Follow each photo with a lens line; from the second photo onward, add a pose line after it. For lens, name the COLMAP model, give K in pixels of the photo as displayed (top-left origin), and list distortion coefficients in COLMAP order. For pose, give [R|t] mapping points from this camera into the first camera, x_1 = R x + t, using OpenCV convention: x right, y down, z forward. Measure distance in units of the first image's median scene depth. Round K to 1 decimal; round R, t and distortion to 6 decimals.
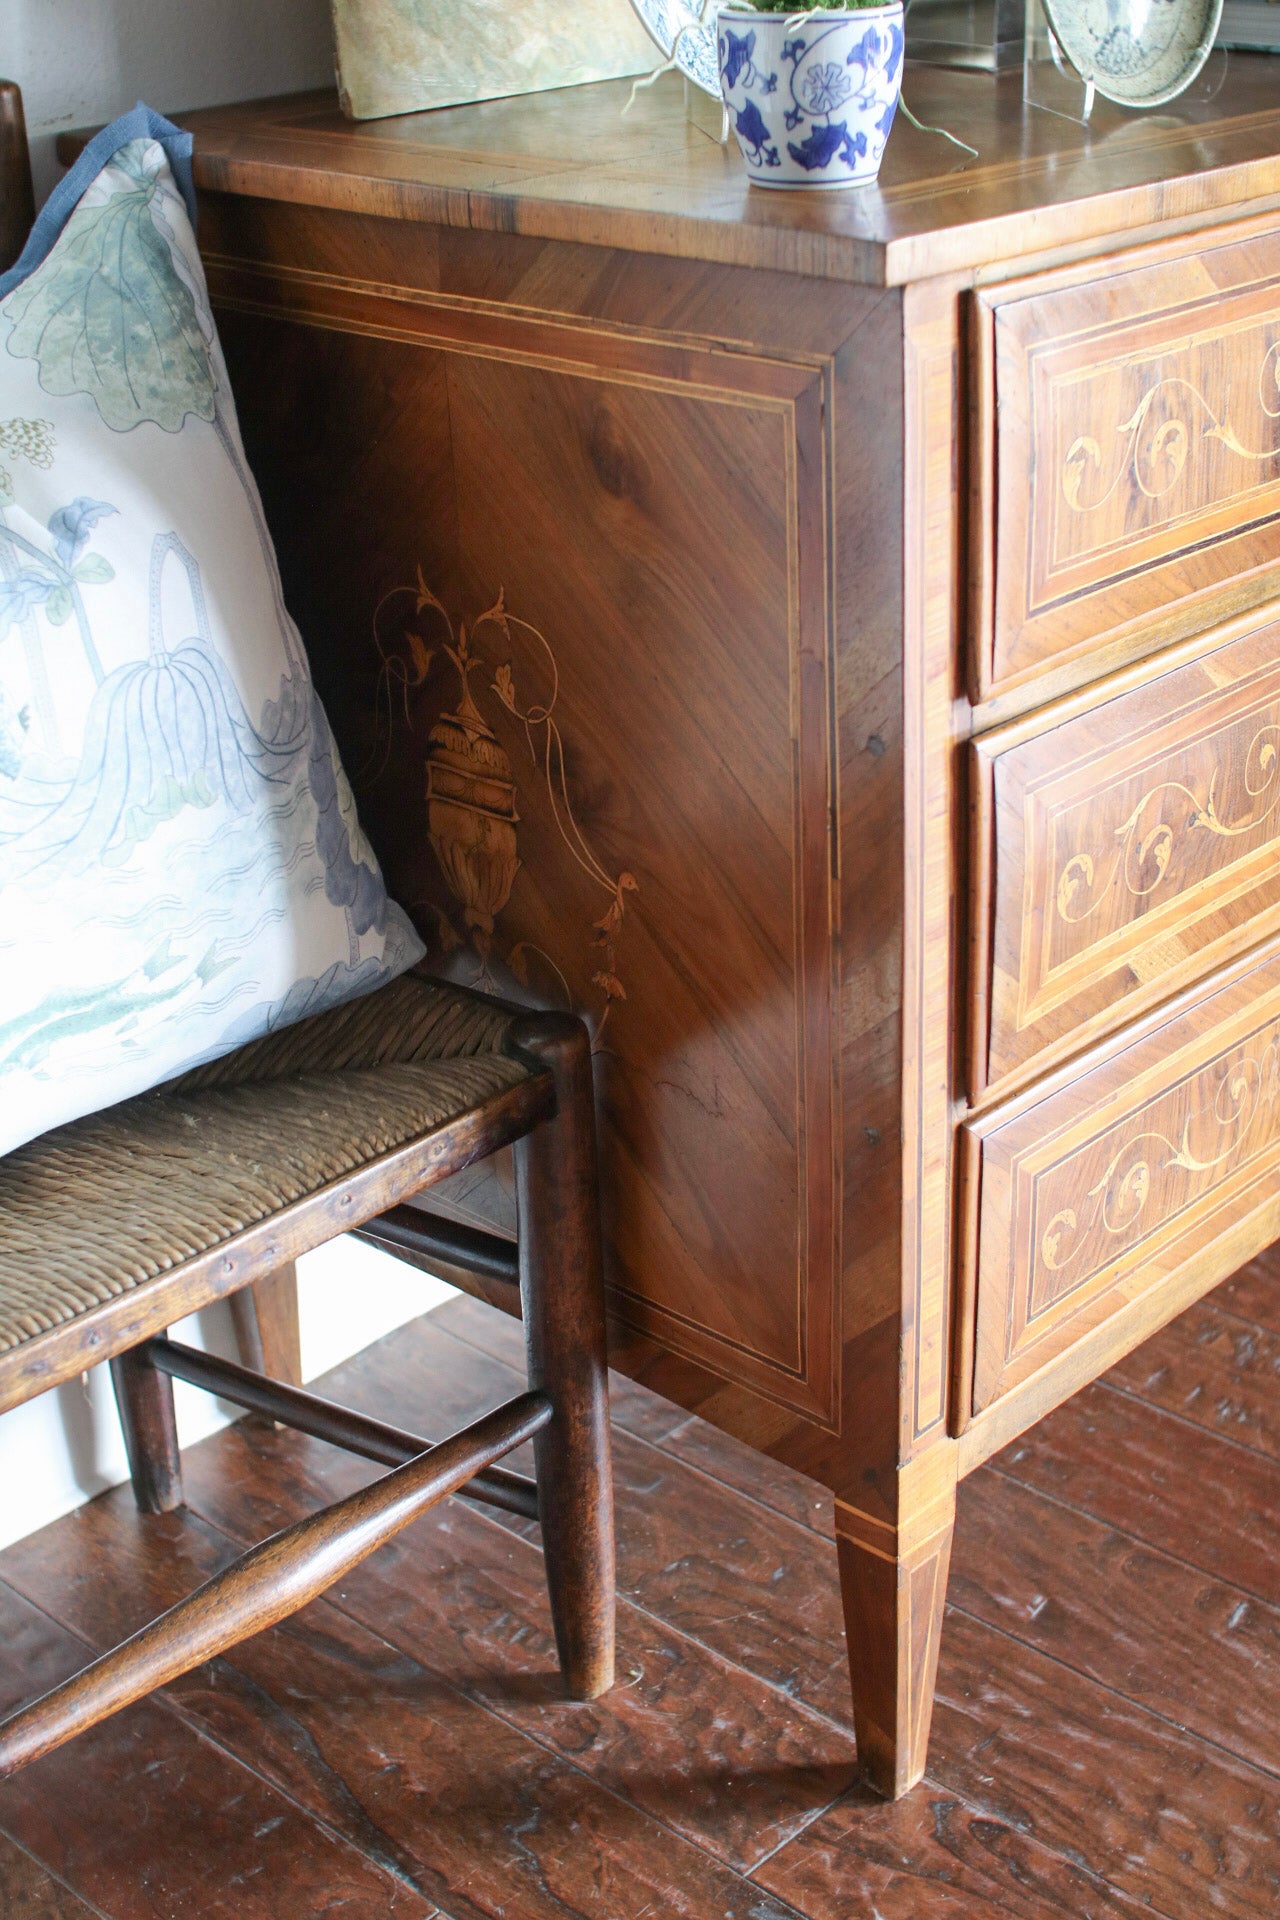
lens RADIAL K [[2664.6, 0, 634.0], [0, 2664.6, 955.8], [0, 0, 1]] dist [-0.141182, 0.000000]
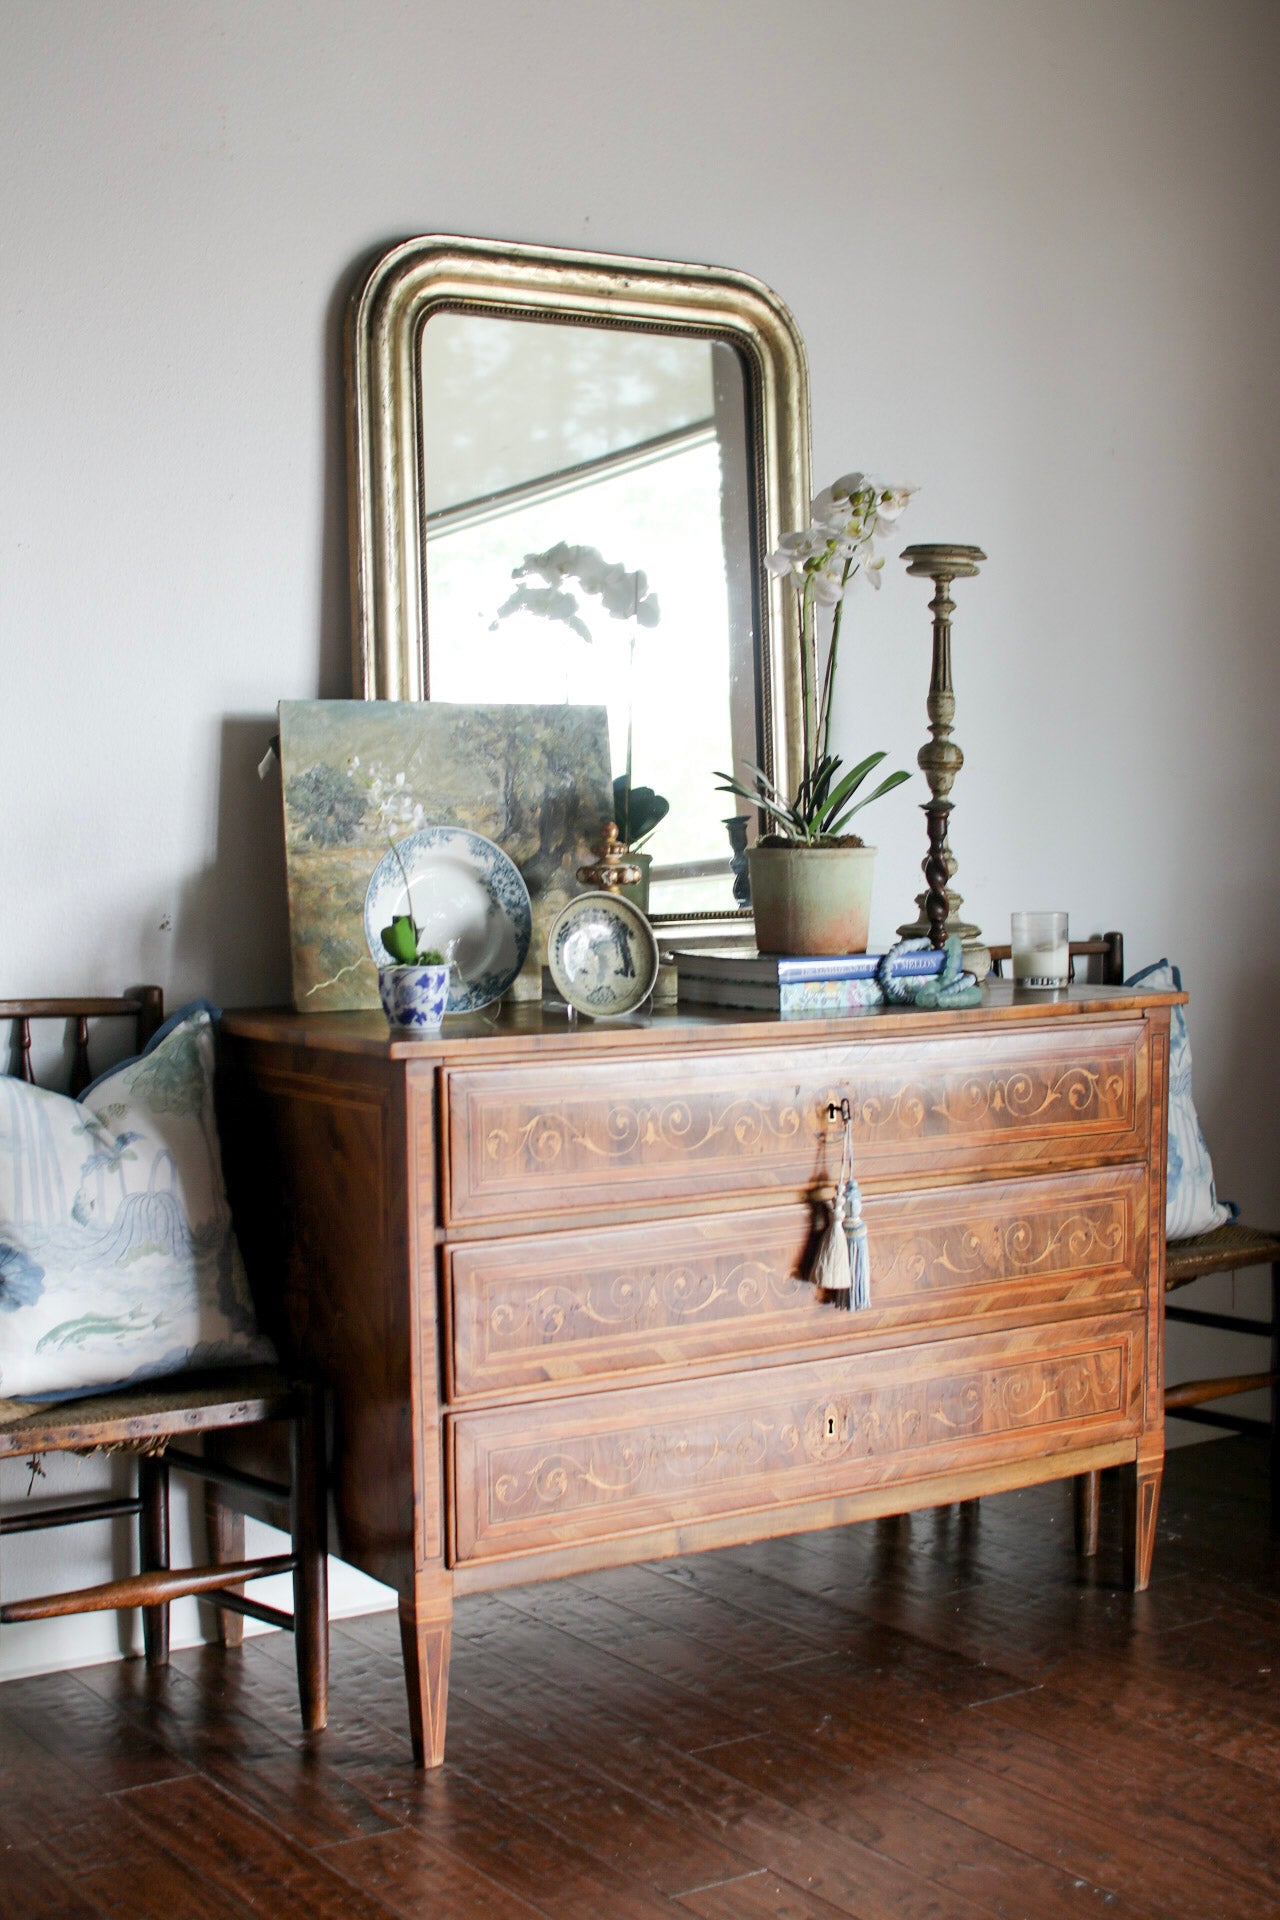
lens RADIAL K [[2664.6, 0, 640.6], [0, 2664.6, 977.2], [0, 0, 1]] dist [-0.141182, 0.000000]
pose [[0.977164, 0.041673, -0.208360, 0.787374], [-0.116027, 0.926131, -0.358914, 0.544114], [0.178011, 0.374894, 0.909817, -1.302723]]
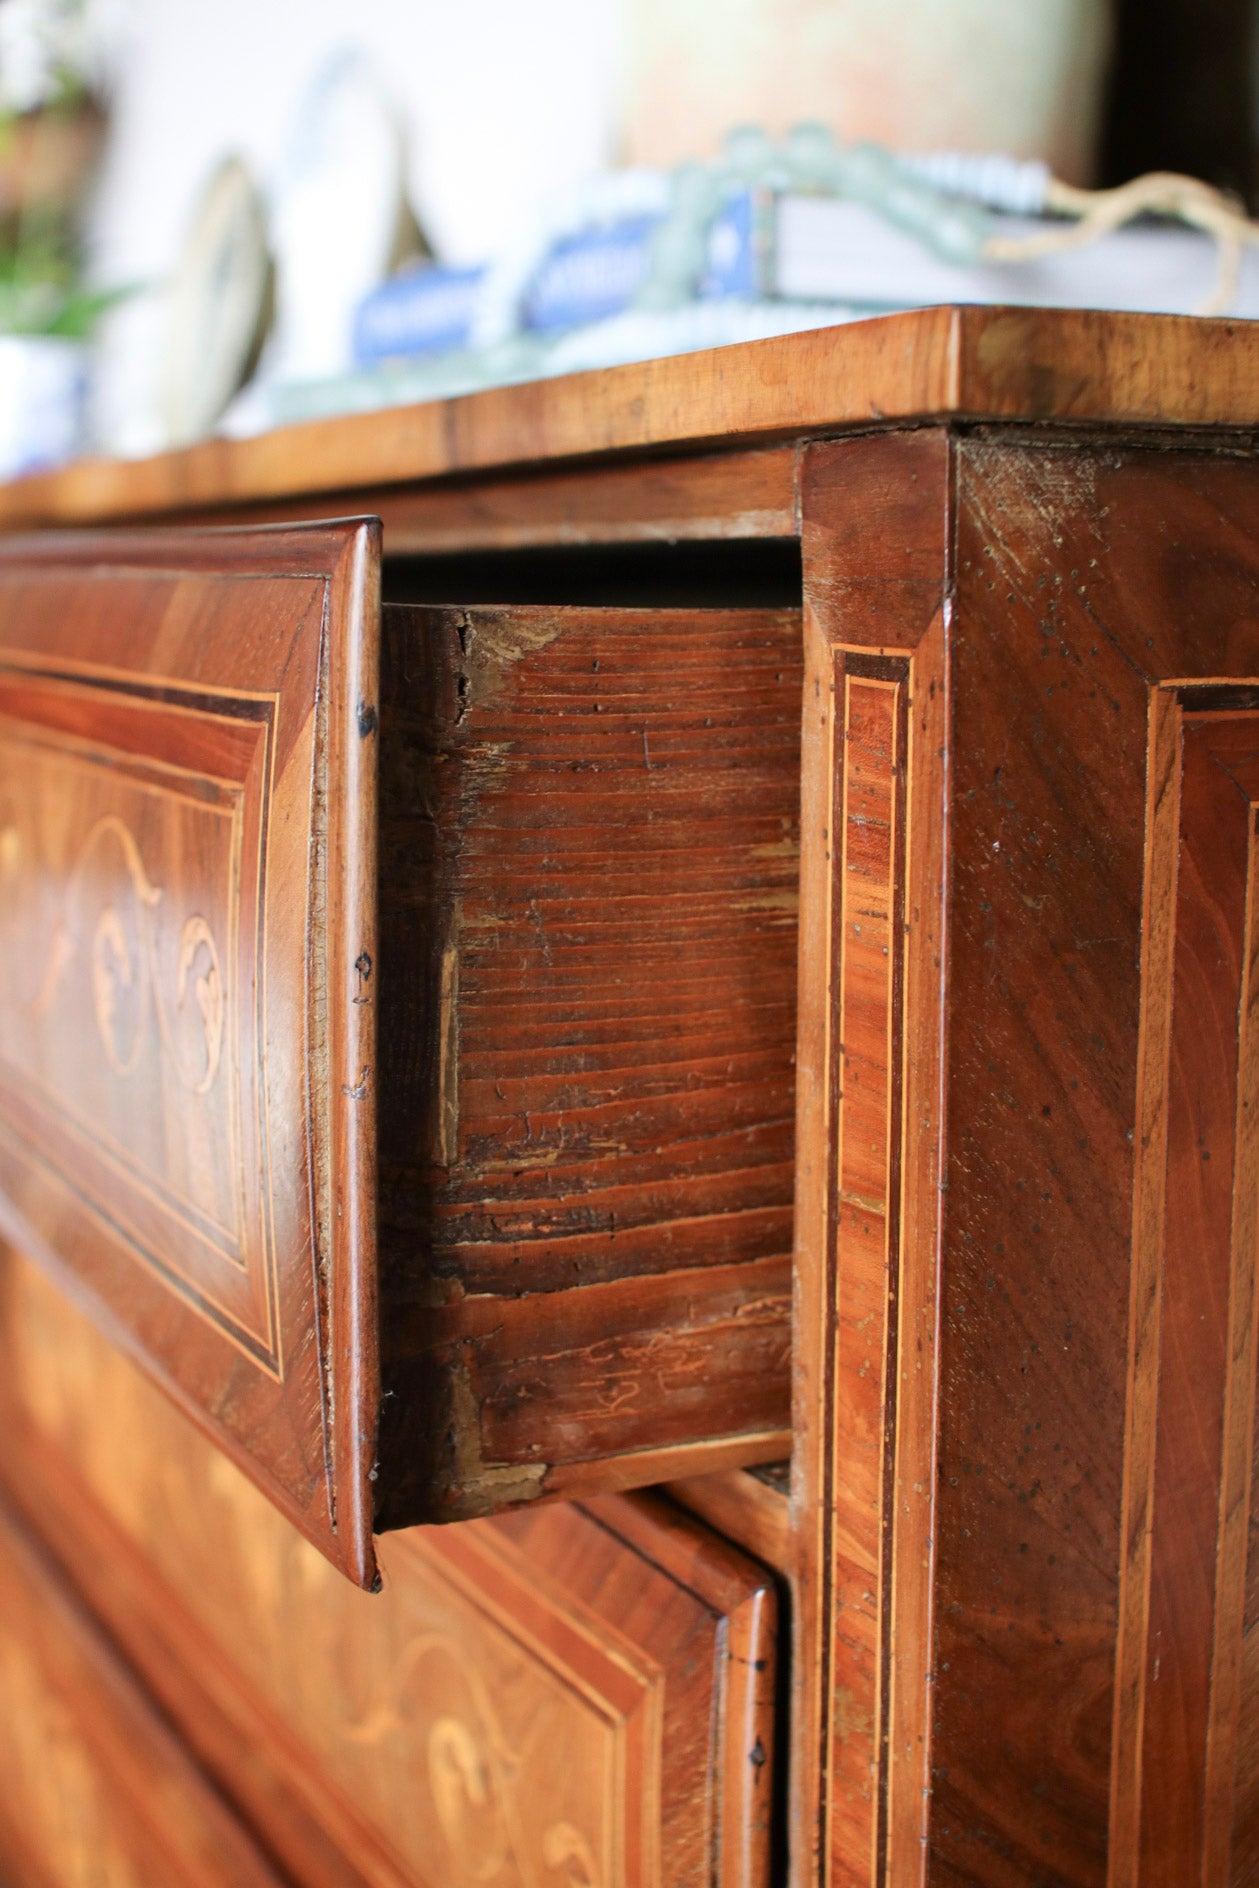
lens RADIAL K [[2620.2, 0, 630.7], [0, 2620.2, 940.1], [0, 0, 1]] dist [-0.141182, 0.000000]
pose [[-0.341181, 0.170279, -0.924446, 1.082983], [-0.398473, 0.864521, 0.306304, -0.569129], [0.851361, 0.472872, -0.227106, 1.533917]]
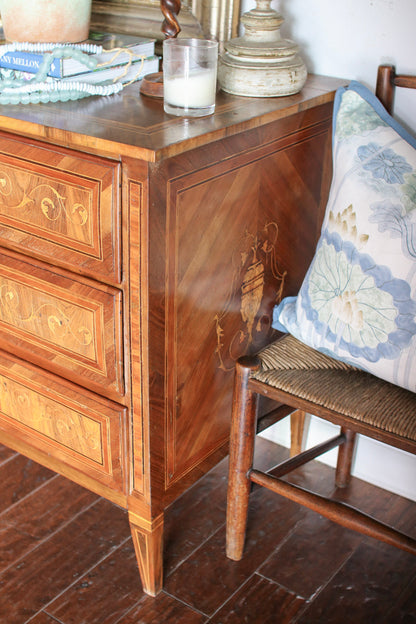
lens RADIAL K [[866.0, 0, 209.9], [0, 866.0, 309.6], [0, 0, 1]] dist [-0.141182, 0.000000]
pose [[0.134293, 0.483295, -0.865096, 1.637247], [-0.463631, 0.802203, 0.376187, -0.788508], [0.875792, 0.350567, 0.331801, 1.270618]]
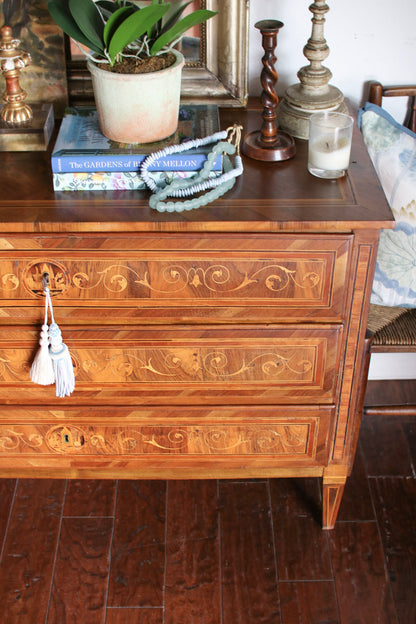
lens RADIAL K [[866.0, 0, 210.4], [0, 866.0, 314.4], [0, 0, 1]] dist [-0.141182, 0.000000]
pose [[0.701890, 0.442352, -0.558279, 1.315680], [-0.336691, 0.896738, 0.287229, -0.695874], [0.627686, -0.013635, 0.778347, 0.363635]]
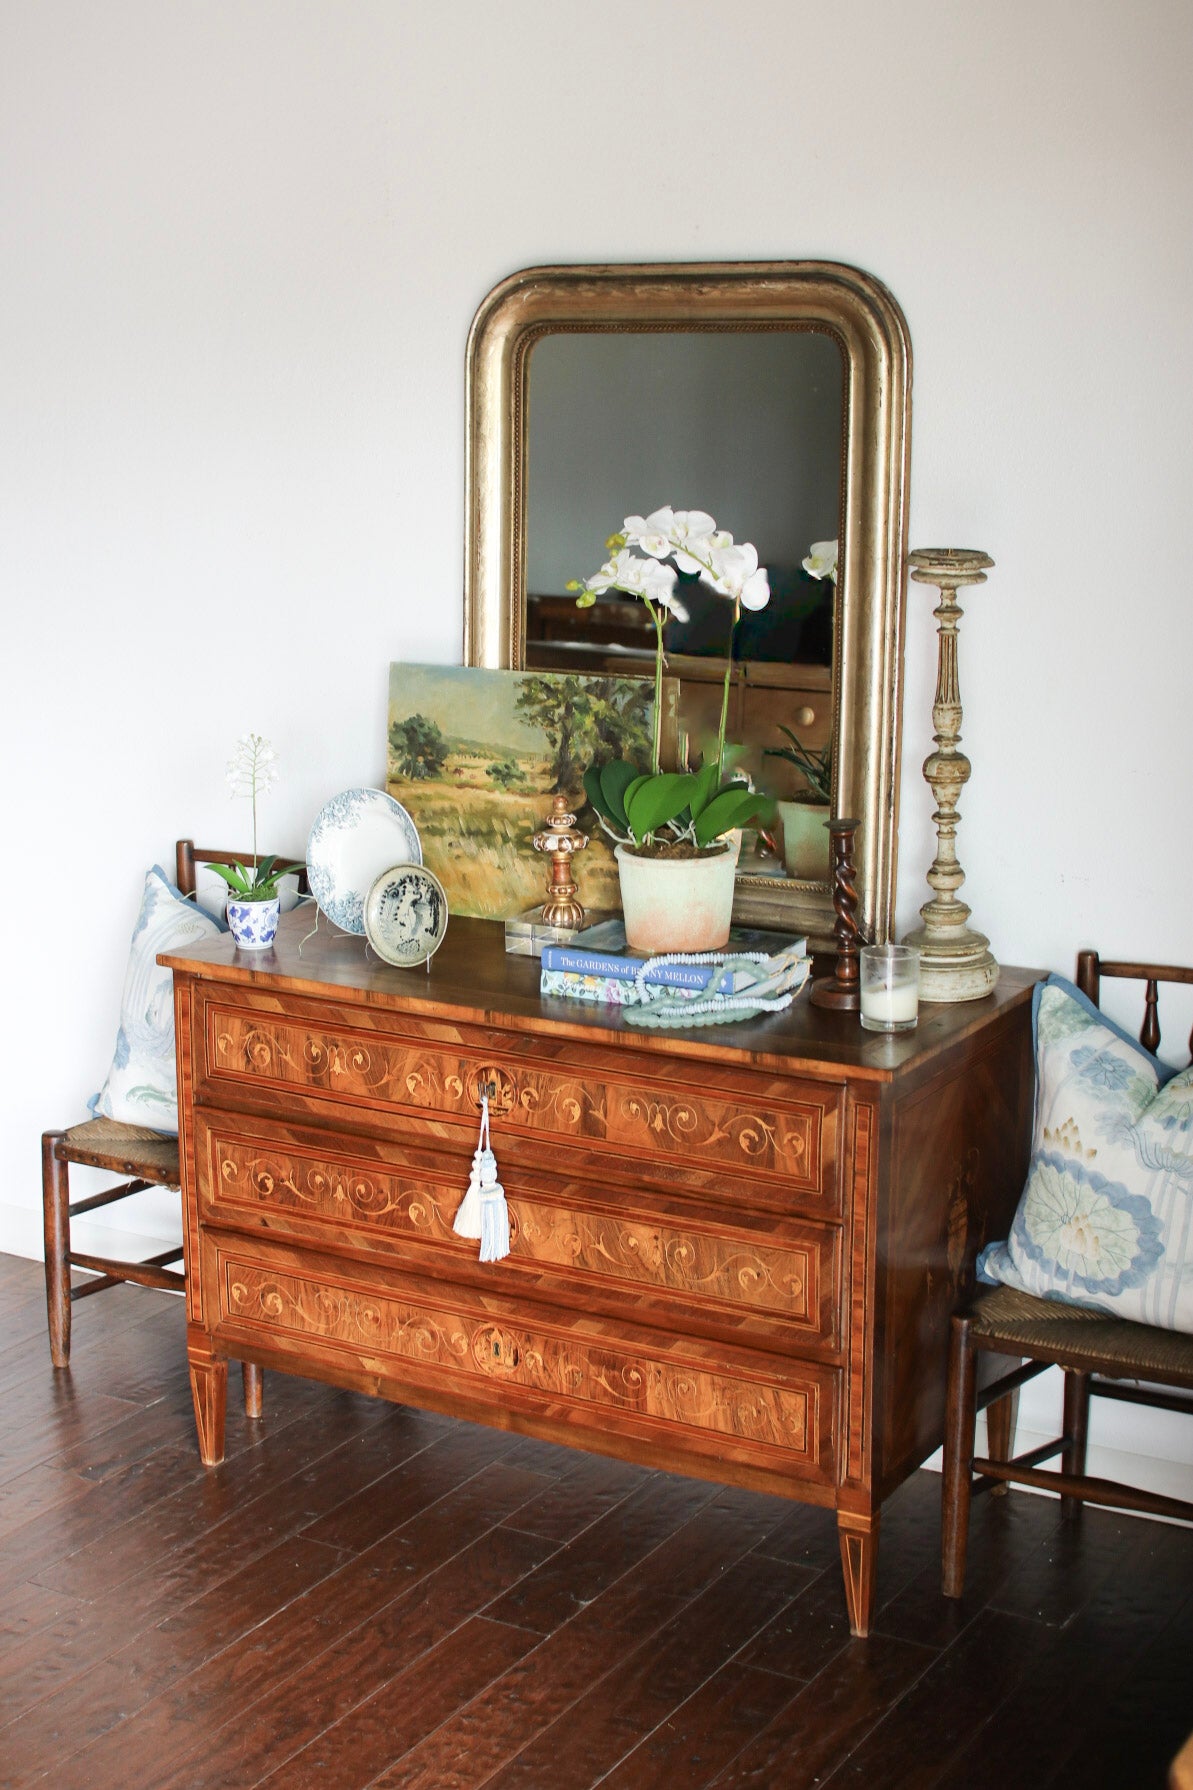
lens RADIAL K [[2638.8, 0, 587.7], [0, 2638.8, 918.9], [0, 0, 1]] dist [-0.131847, 0.000000]
pose [[0.227302, 0.258241, -0.938960, 3.225303], [-0.427640, 0.892726, 0.142003, -0.950425], [0.874905, 0.369259, 0.313353, 0.268868]]
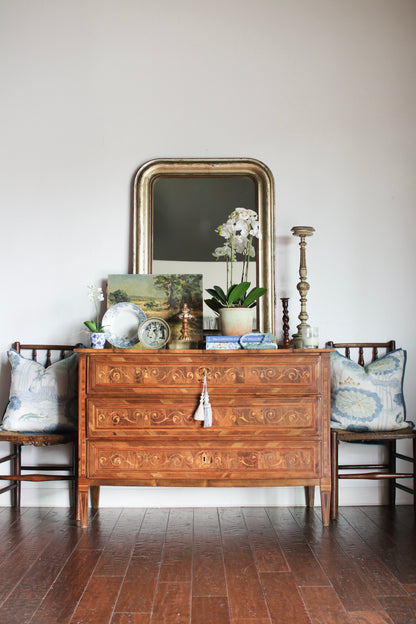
lens RADIAL K [[866.0, 0, 210.1], [0, 866.0, 325.2], [0, 0, 1]] dist [-0.141182, 0.000000]
pose [[0.700797, 0.006032, -0.713335, 2.763747], [-0.331910, 0.887891, -0.318568, 0.562384], [0.631442, 0.460015, 0.624233, -0.915357]]
